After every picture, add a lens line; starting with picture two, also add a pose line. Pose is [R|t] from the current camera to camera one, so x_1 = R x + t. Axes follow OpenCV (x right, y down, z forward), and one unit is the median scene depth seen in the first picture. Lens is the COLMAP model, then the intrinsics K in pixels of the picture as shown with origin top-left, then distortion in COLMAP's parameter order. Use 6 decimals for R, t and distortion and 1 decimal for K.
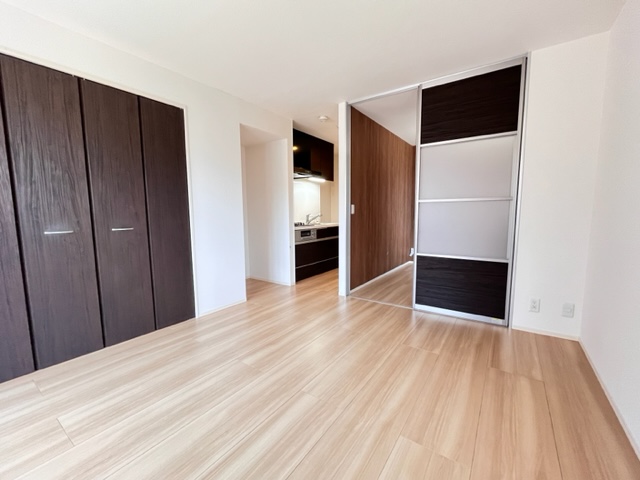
lens RADIAL K [[259.8, 0, 319.7], [0, 259.8, 239.8], [0, 0, 1]] dist [-0.002913, -0.000001]
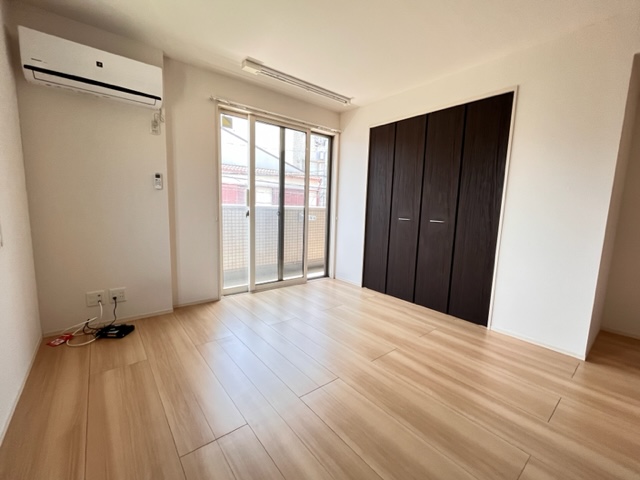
lens RADIAL K [[259.8, 0, 319.3], [0, 259.8, 237.4], [0, 0, 1]] dist [-0.002913, -0.000001]
pose [[-0.229680, 0.118763, -0.965993, 0.614872], [-0.133577, 0.979288, 0.152158, -0.080476], [0.964056, 0.163982, -0.209059, 0.740057]]
